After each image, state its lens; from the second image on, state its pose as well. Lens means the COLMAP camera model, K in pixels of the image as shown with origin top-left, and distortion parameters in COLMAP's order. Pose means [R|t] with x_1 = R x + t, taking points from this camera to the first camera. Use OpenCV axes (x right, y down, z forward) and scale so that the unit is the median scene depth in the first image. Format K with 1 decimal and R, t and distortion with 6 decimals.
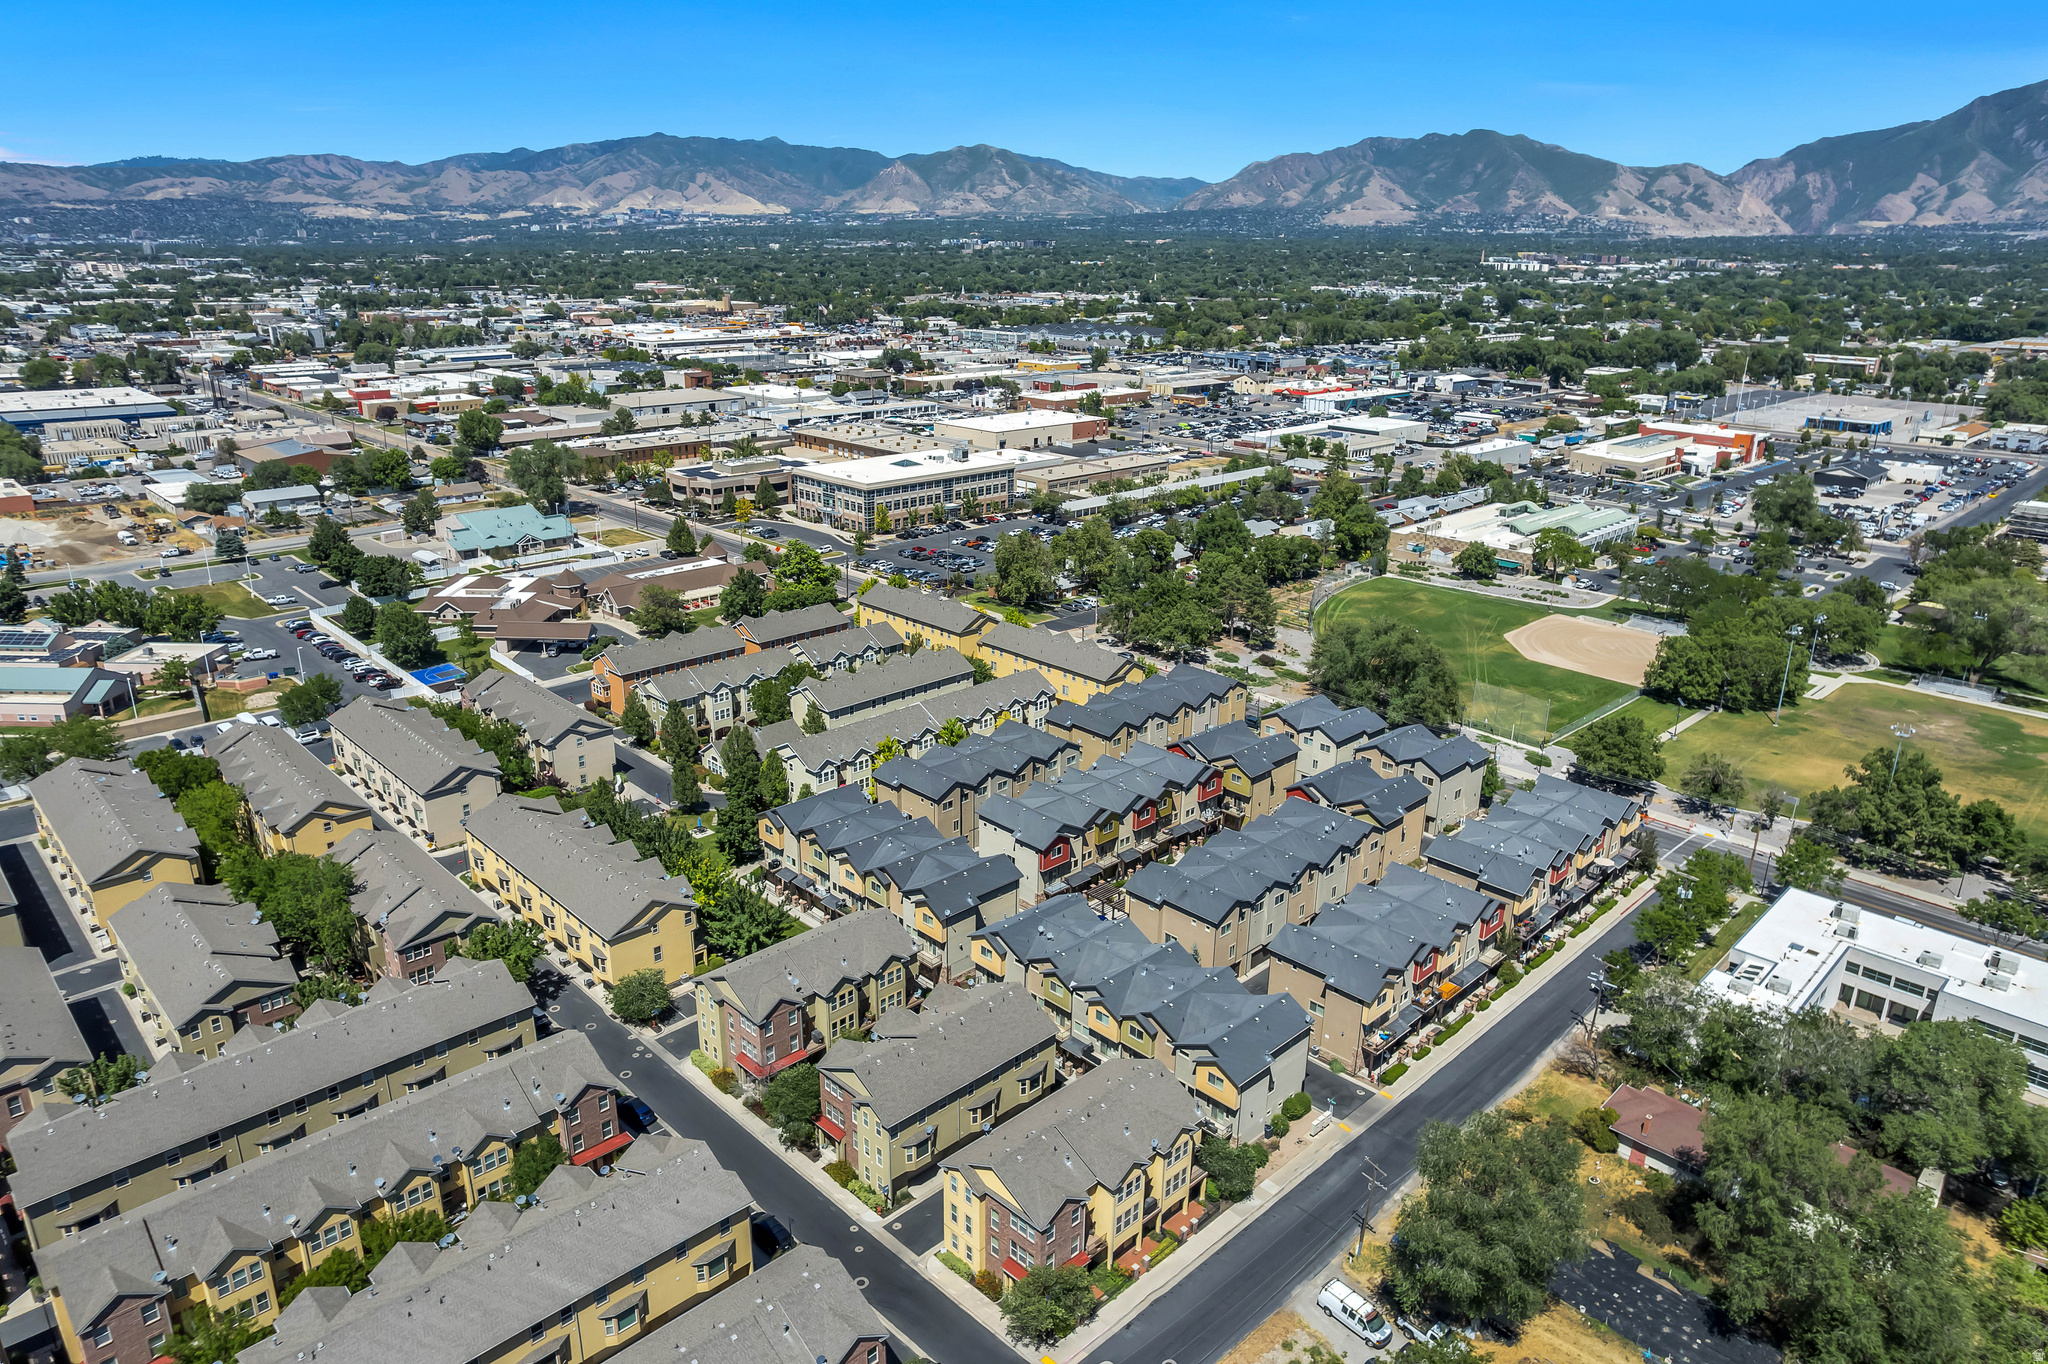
lens RADIAL K [[1309.7, 0, 1034.1], [0, 1309.7, 676.5], [0, 0, 1]] dist [-0.077645, 0.069837]
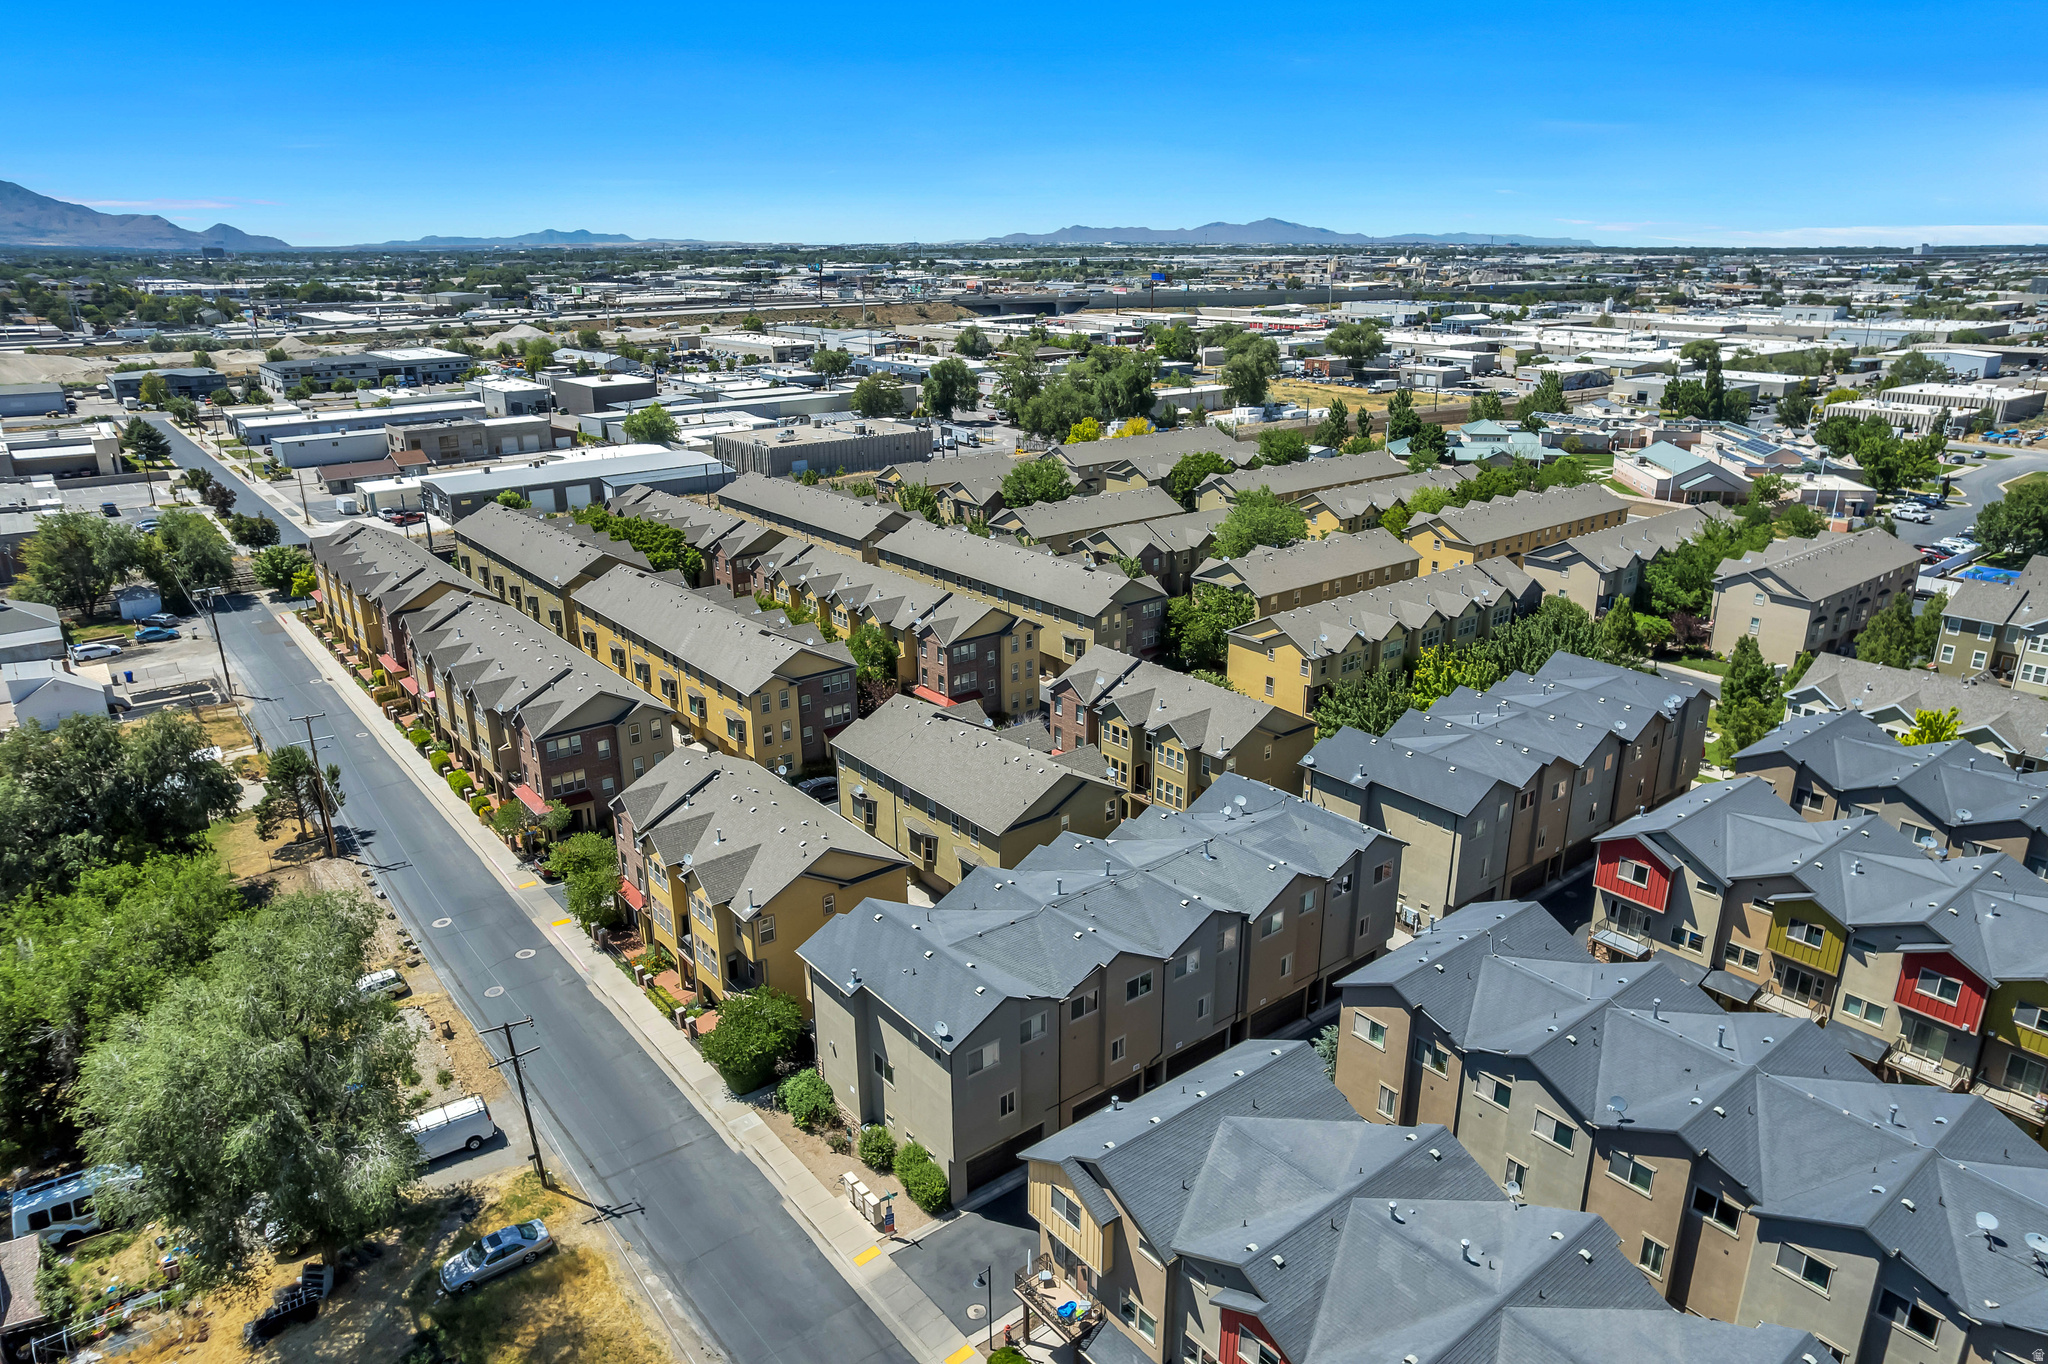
lens RADIAL K [[1309.7, 0, 1034.1], [0, 1309.7, 676.5], [0, 0, 1]] dist [-0.077645, 0.069837]
pose [[-0.103522, 0.304382, -0.946908, 0.287731], [-0.315450, 0.892826, 0.321485, -0.010771], [0.943278, 0.331983, 0.003590, 0.450842]]
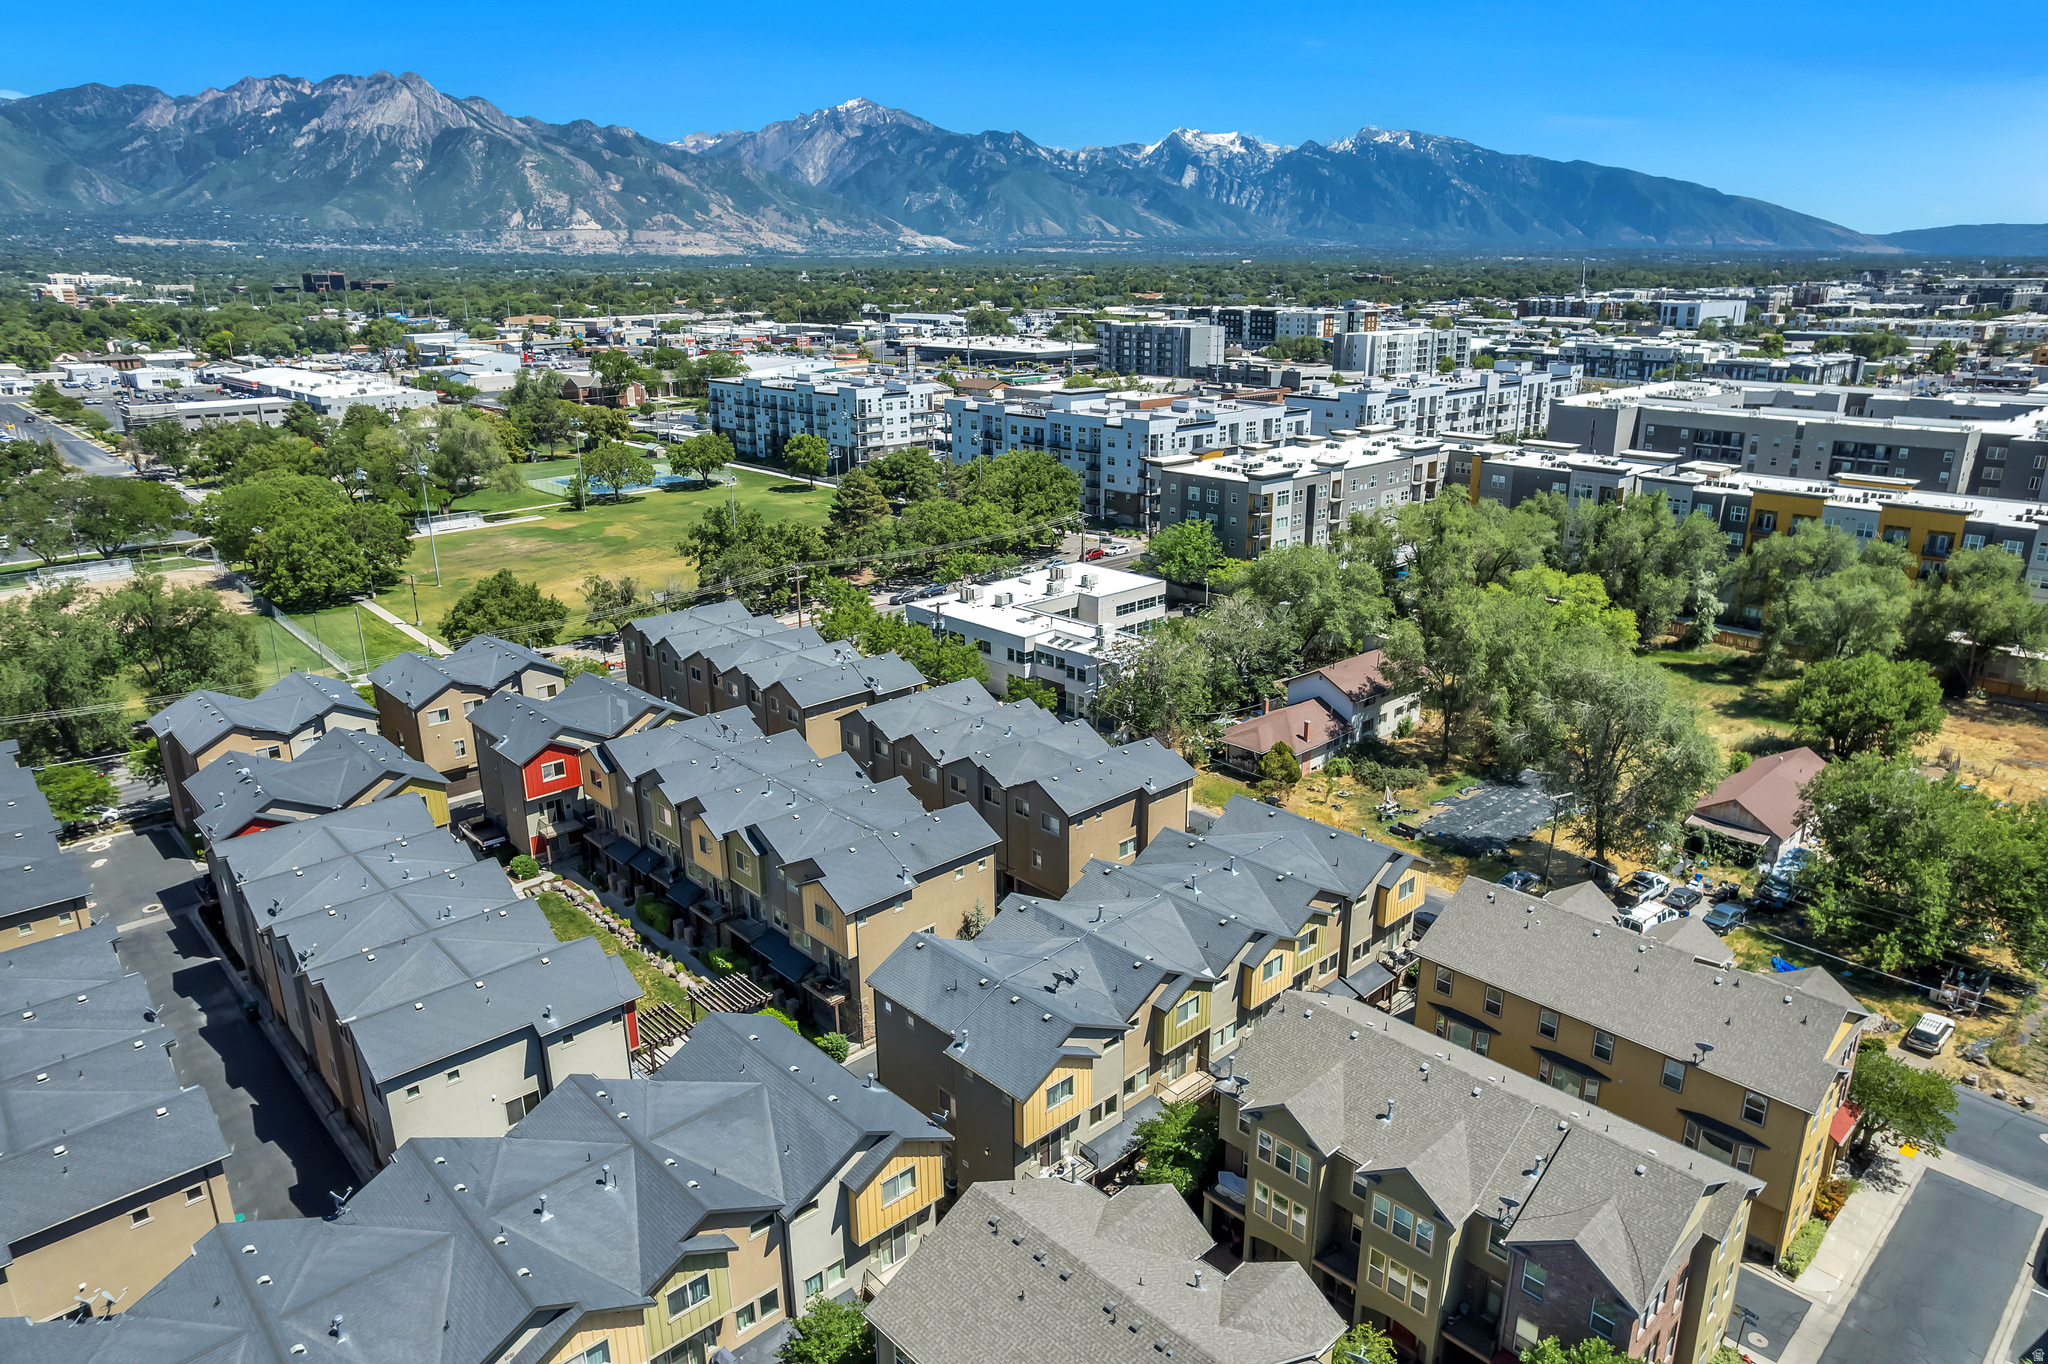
lens RADIAL K [[1309.7, 0, 1034.1], [0, 1309.7, 676.5], [0, 0, 1]] dist [-0.077645, 0.069837]
pose [[0.023863, -0.316484, 0.948298, -0.214174], [0.324719, 0.899589, 0.292057, -0.026282], [-0.945509, 0.300961, 0.124235, 0.462933]]
